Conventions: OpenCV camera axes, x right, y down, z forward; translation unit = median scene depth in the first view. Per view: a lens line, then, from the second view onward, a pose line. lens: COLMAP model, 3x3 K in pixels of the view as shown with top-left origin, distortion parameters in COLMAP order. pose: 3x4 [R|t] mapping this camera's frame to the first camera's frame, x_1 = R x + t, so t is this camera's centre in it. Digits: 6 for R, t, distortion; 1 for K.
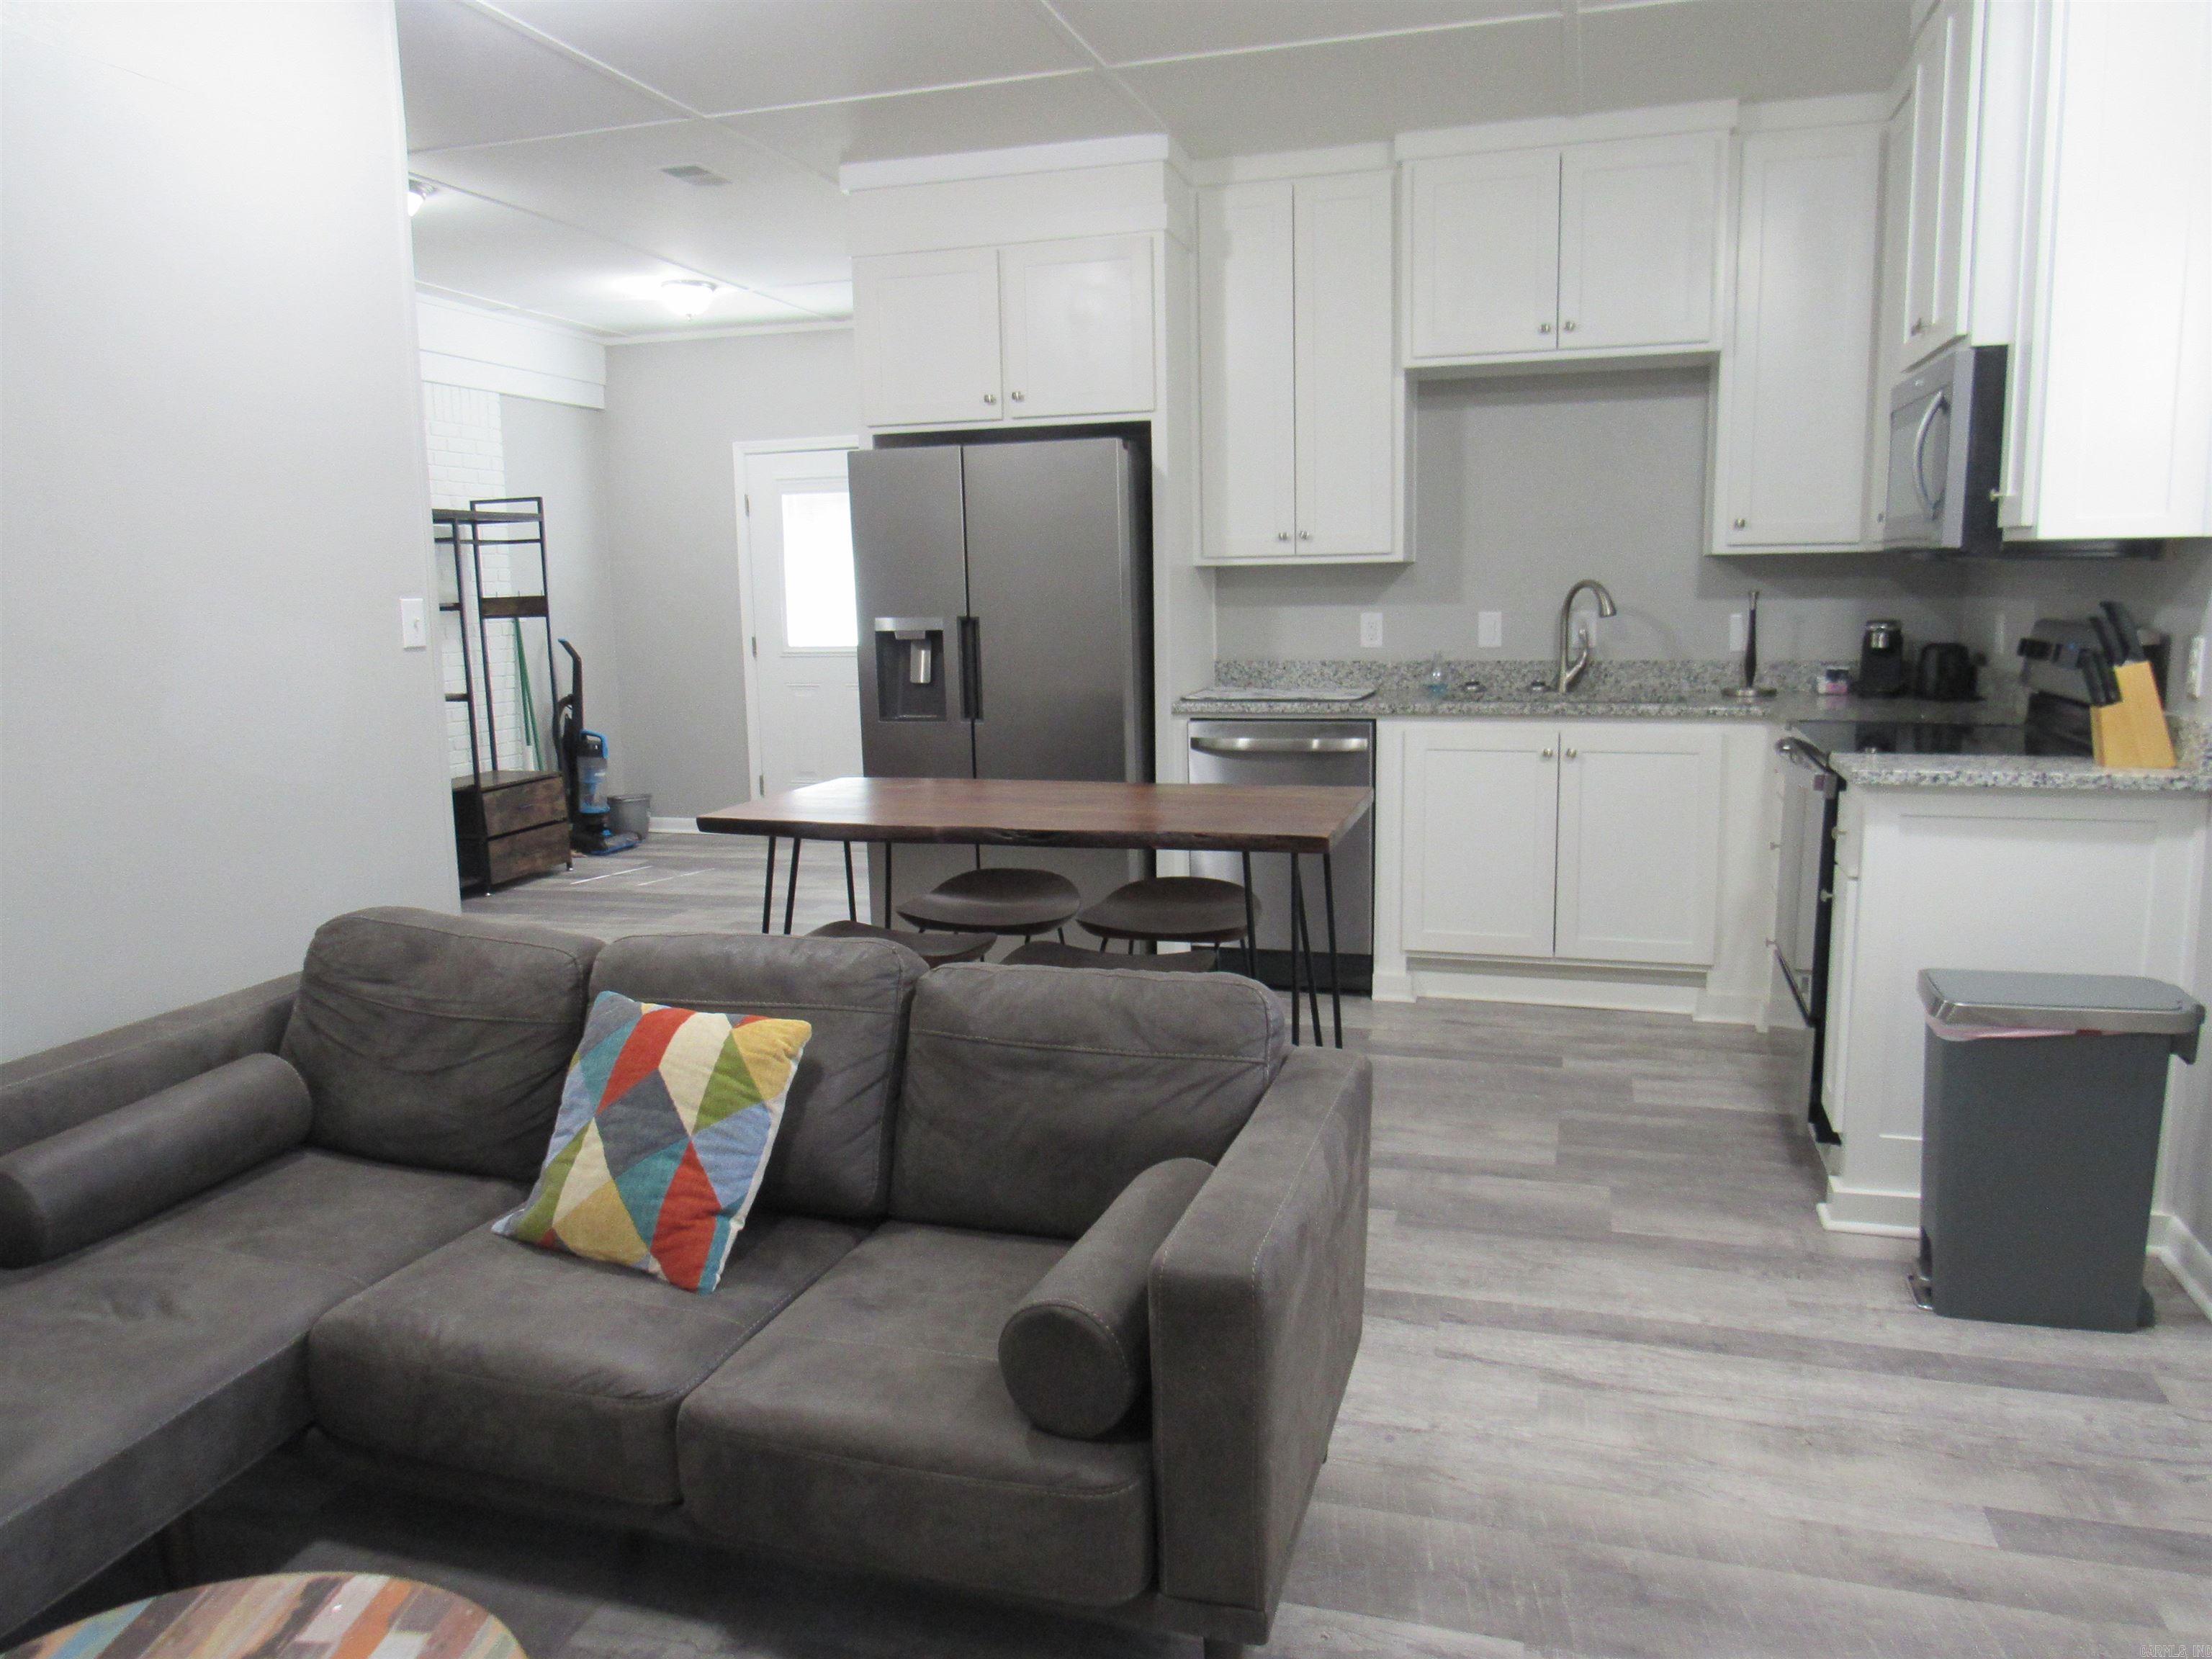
lens RADIAL K [[1583.1, 0, 1100.1], [0, 1583.1, 832.7], [0, 0, 1]] dist [-0.026846, 0.008111]
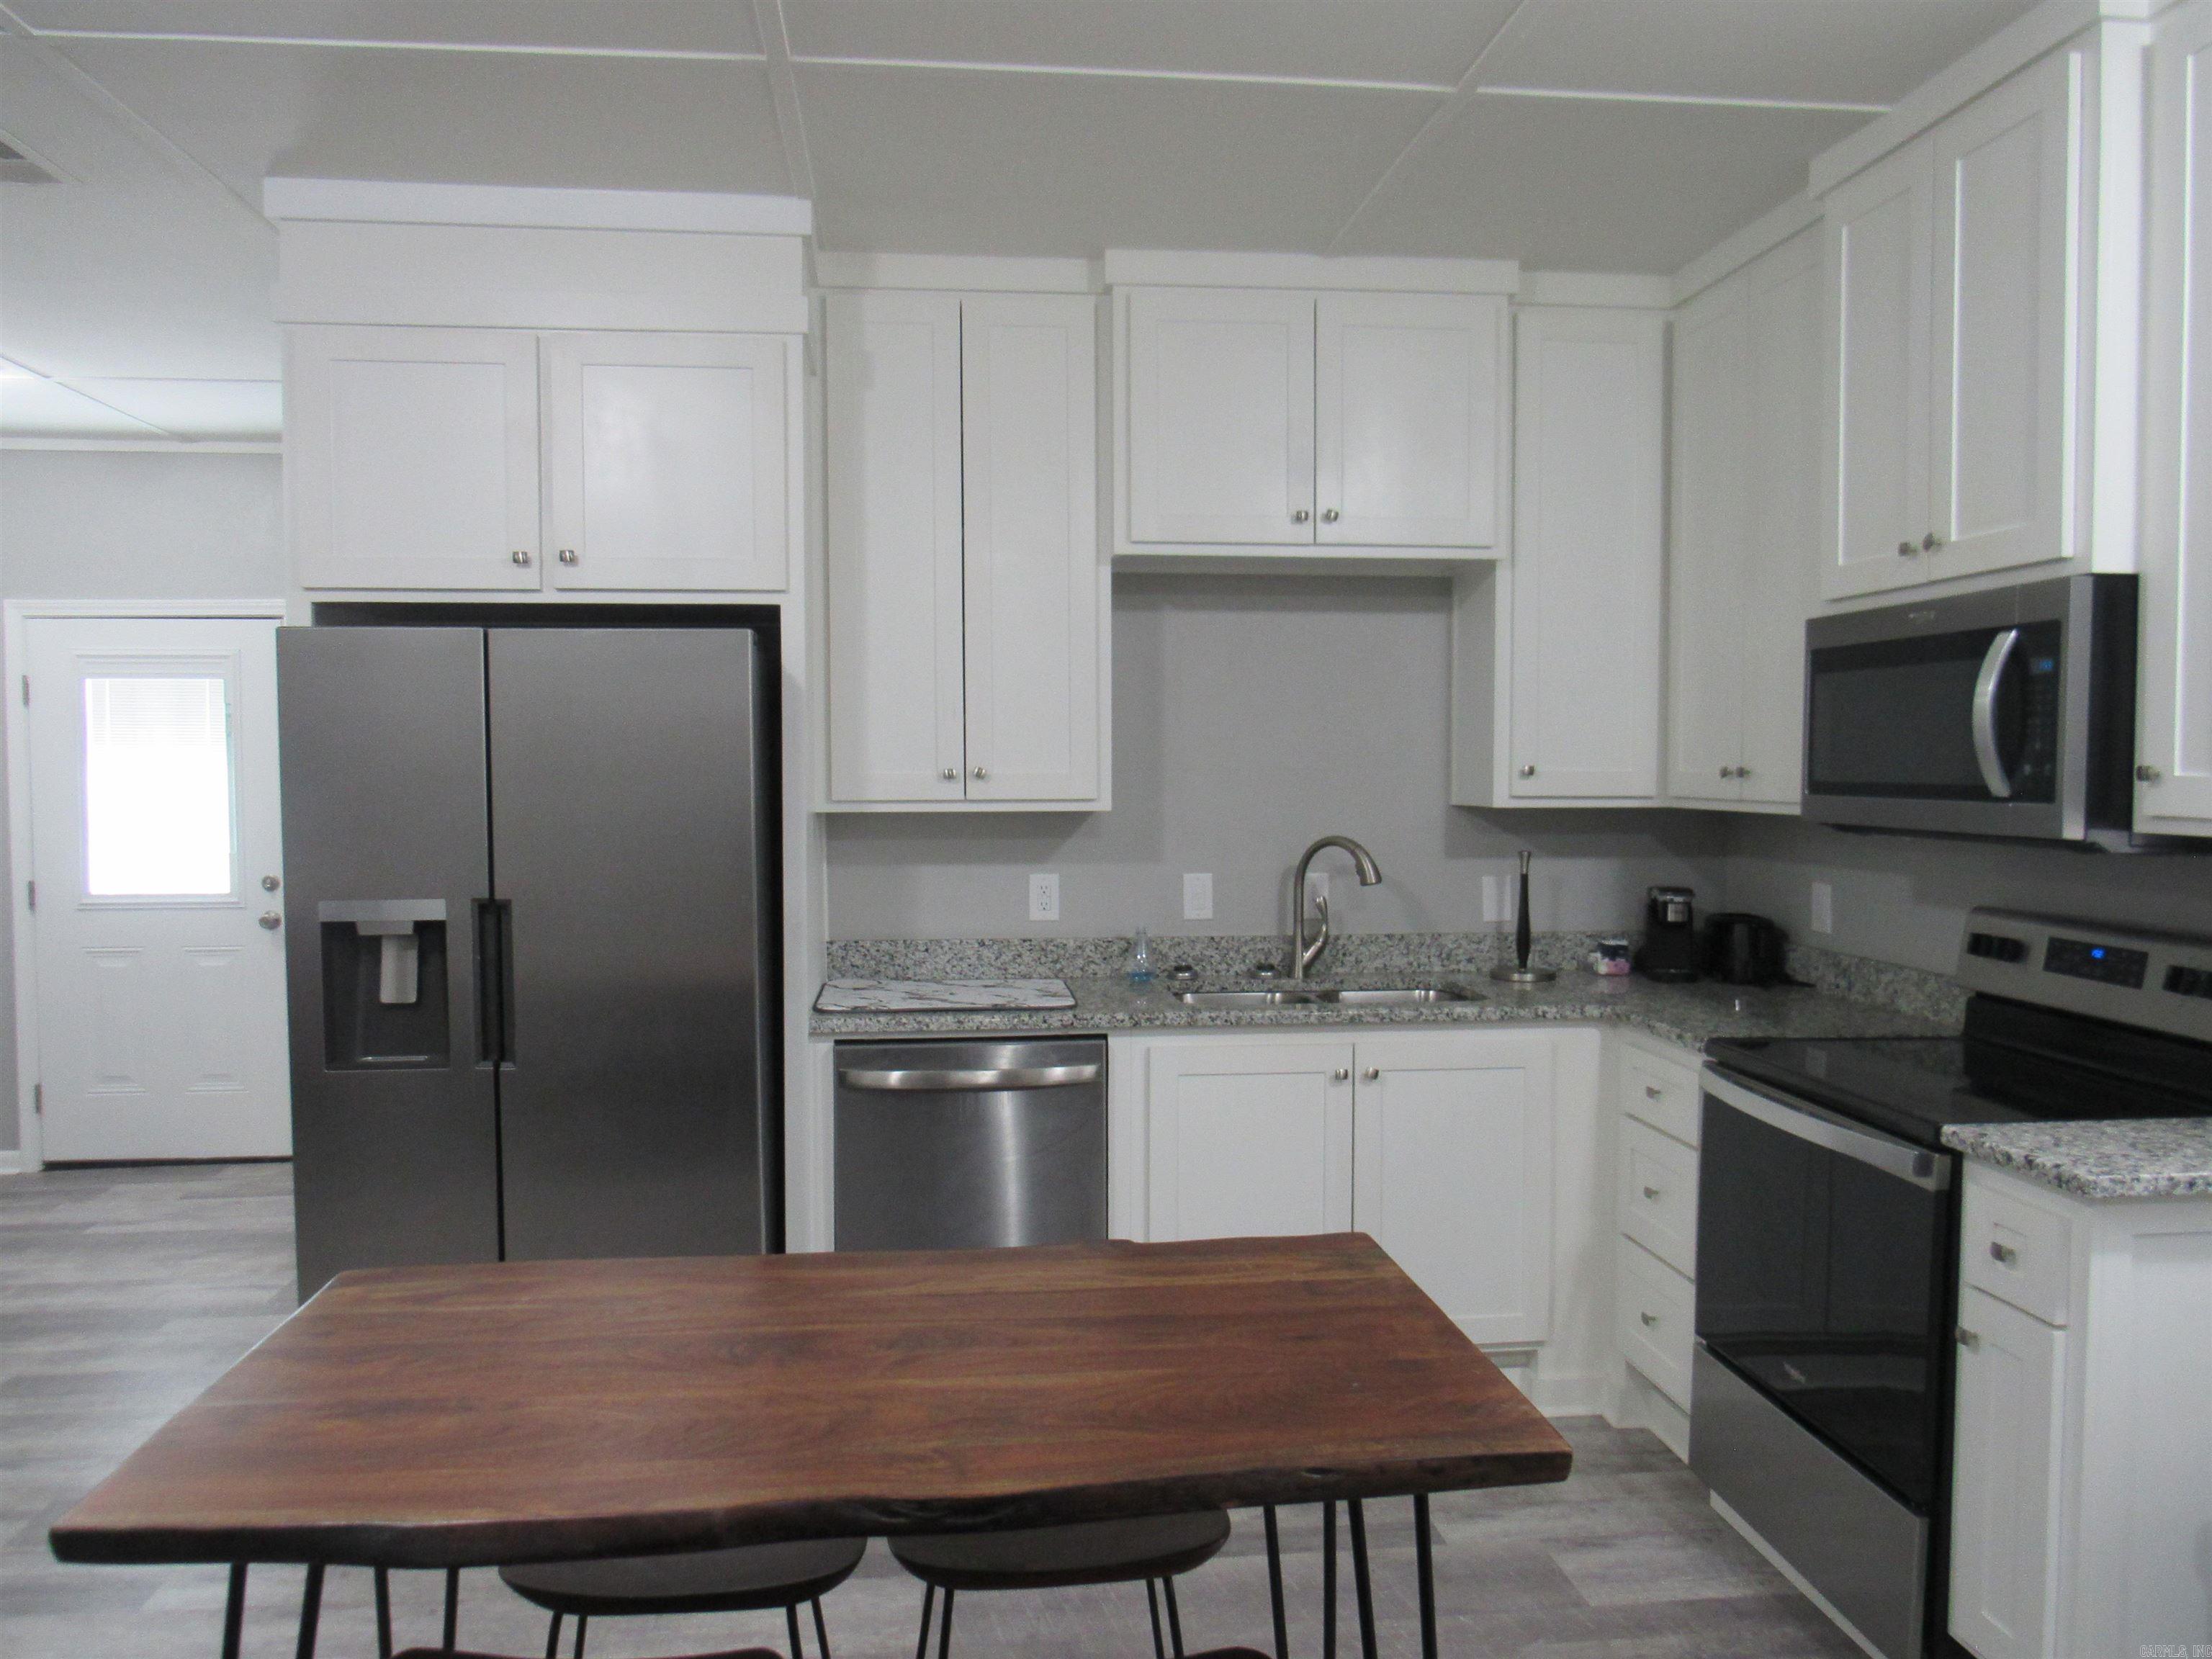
lens RADIAL K [[1583.1, 0, 1100.1], [0, 1583.1, 832.7], [0, 0, 1]] dist [-0.026846, 0.008111]
pose [[0.917897, 0.000612, 0.396817, -0.108132], [0.046782, 0.992858, -0.109746, -0.081935], [-0.394050, 0.119300, 0.911313, 0.334599]]
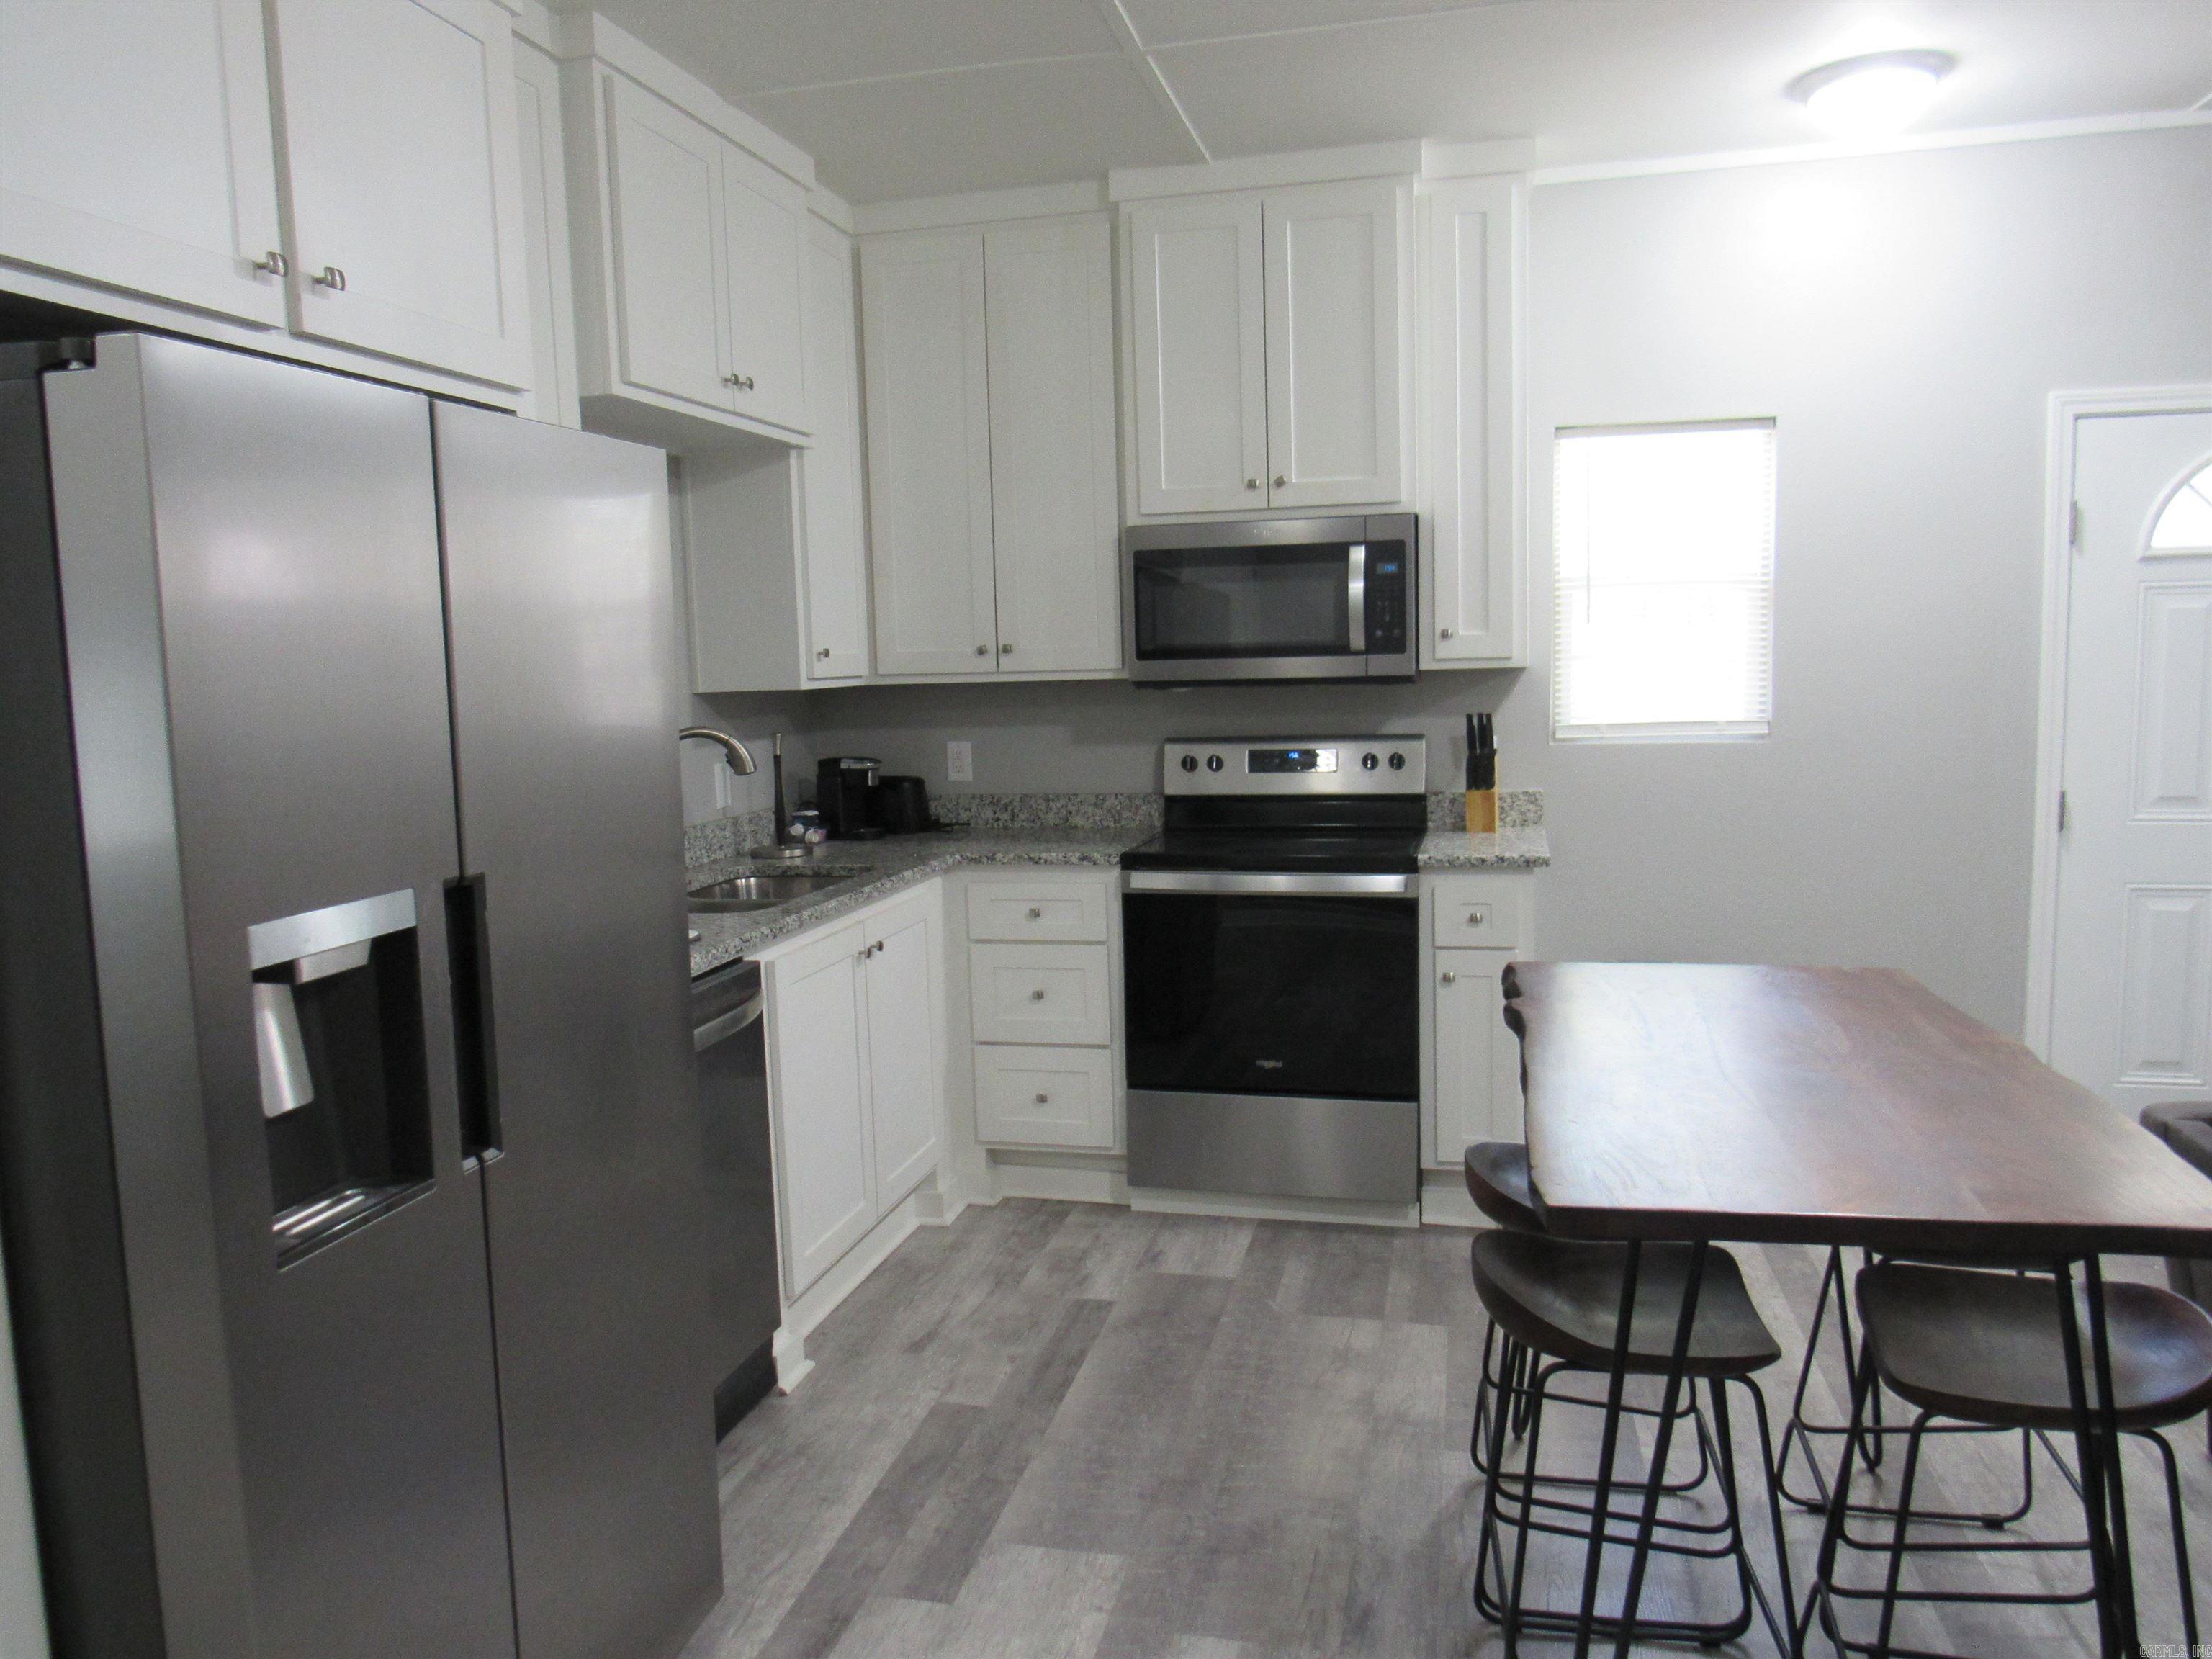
lens RADIAL K [[1583.1, 0, 1100.1], [0, 1583.1, 832.7], [0, 0, 1]] dist [-0.026846, 0.008111]
pose [[-0.064026, -0.092980, 0.993607, -0.435820], [0.188840, 0.976533, 0.103550, -0.153343], [-0.979918, 0.194262, -0.044965, 0.861289]]
